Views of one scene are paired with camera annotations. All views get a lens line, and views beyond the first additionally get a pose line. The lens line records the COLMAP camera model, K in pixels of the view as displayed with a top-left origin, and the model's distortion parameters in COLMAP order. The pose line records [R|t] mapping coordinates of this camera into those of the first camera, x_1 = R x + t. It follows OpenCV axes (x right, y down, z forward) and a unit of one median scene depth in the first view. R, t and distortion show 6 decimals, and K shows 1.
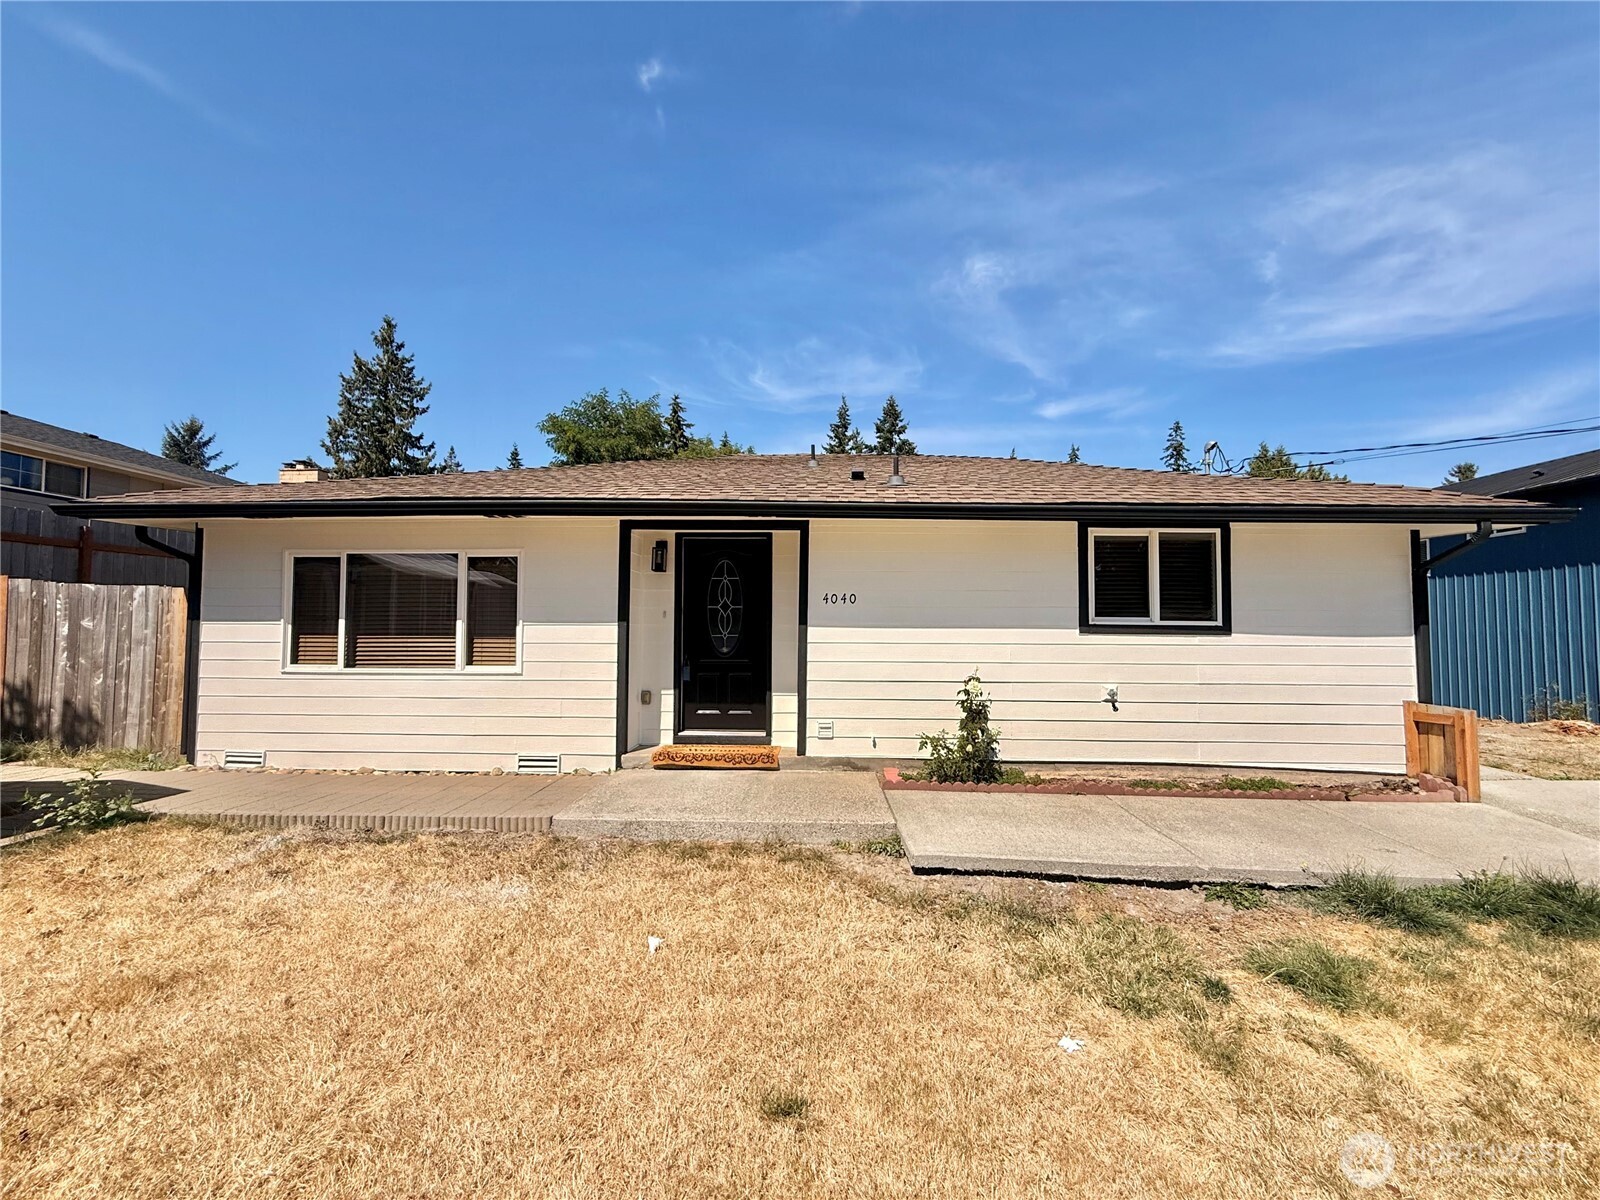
lens RADIAL K [[638.4, 0, 792.4], [0, 638.4, 598.7], [0, 0, 1]] dist [0.000788, -0.000271]
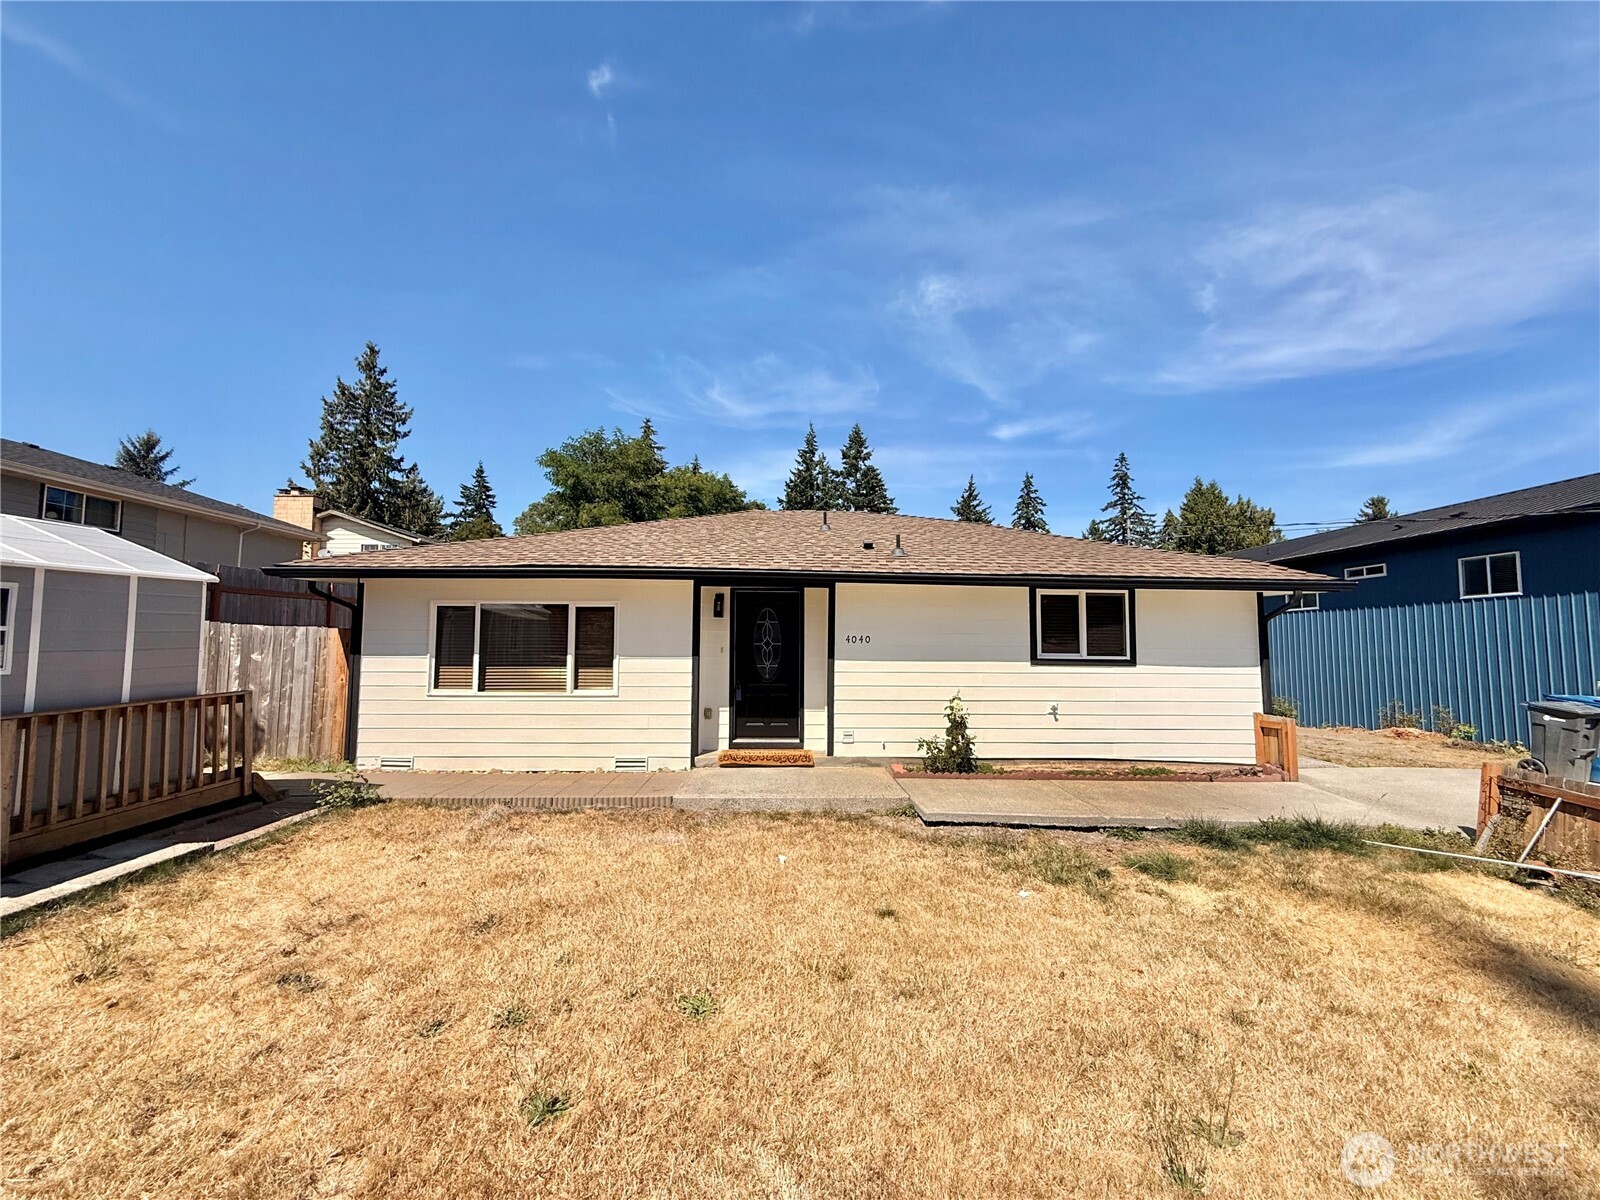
lens RADIAL K [[638.4, 0, 791.5], [0, 638.4, 599.1], [0, 0, 1]] dist [0.000788, -0.000271]
pose [[0.998228, 0.004755, 0.059322, -0.143048], [-0.003198, 0.999649, -0.026316, -0.047887], [-0.059427, 0.026080, 0.997892, -0.335946]]
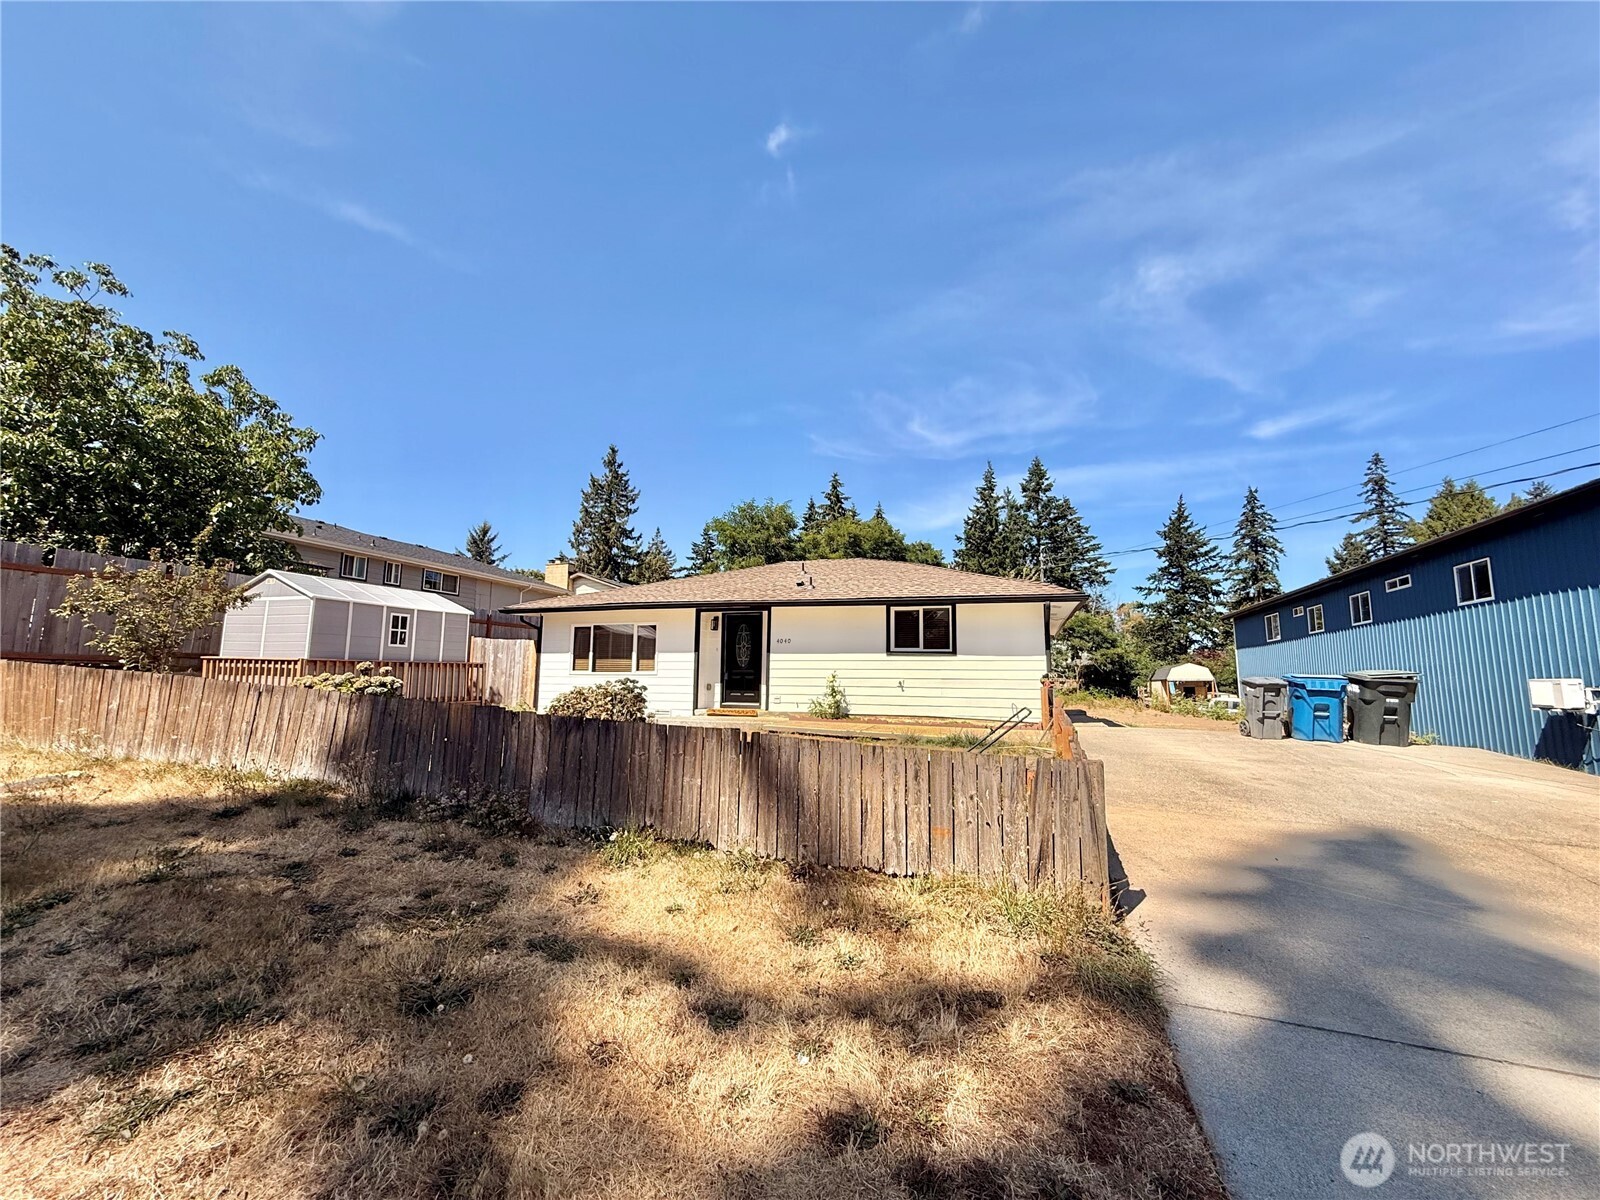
lens RADIAL K [[638.2, 0, 792.2], [0, 638.2, 598.6], [0, 0, 1]] dist [-0.002571, 0.000013]
pose [[0.959447, -0.031037, -0.280174, 0.711862], [0.006231, 0.996012, -0.088998, 0.049801], [0.281819, 0.083643, 0.955815, -1.115624]]
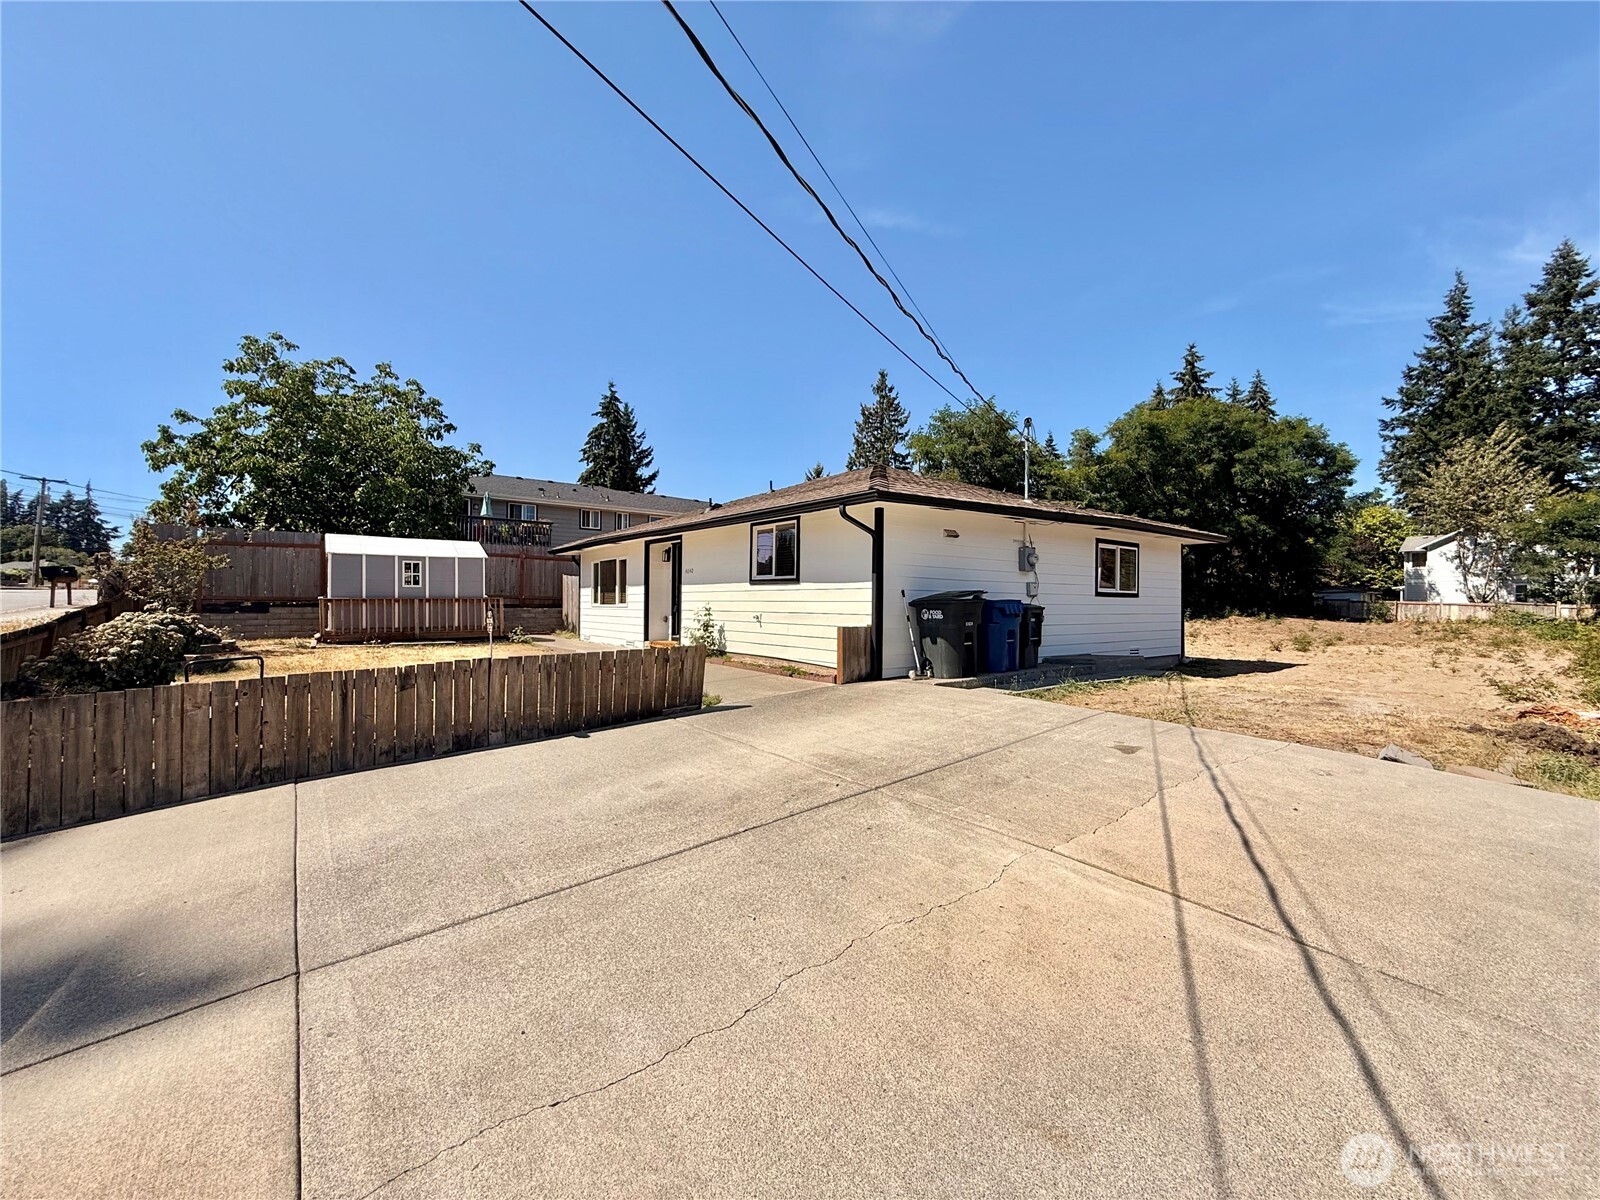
lens RADIAL K [[639.3, 0, 794.4], [0, 639.3, 603.4], [0, 0, 1]] dist [-0.002215, 0.000228]
pose [[0.643405, -0.001605, -0.765524, 1.824973], [0.029222, 0.999320, 0.022465, 0.065994], [0.764968, -0.036824, 0.643015, -0.080787]]
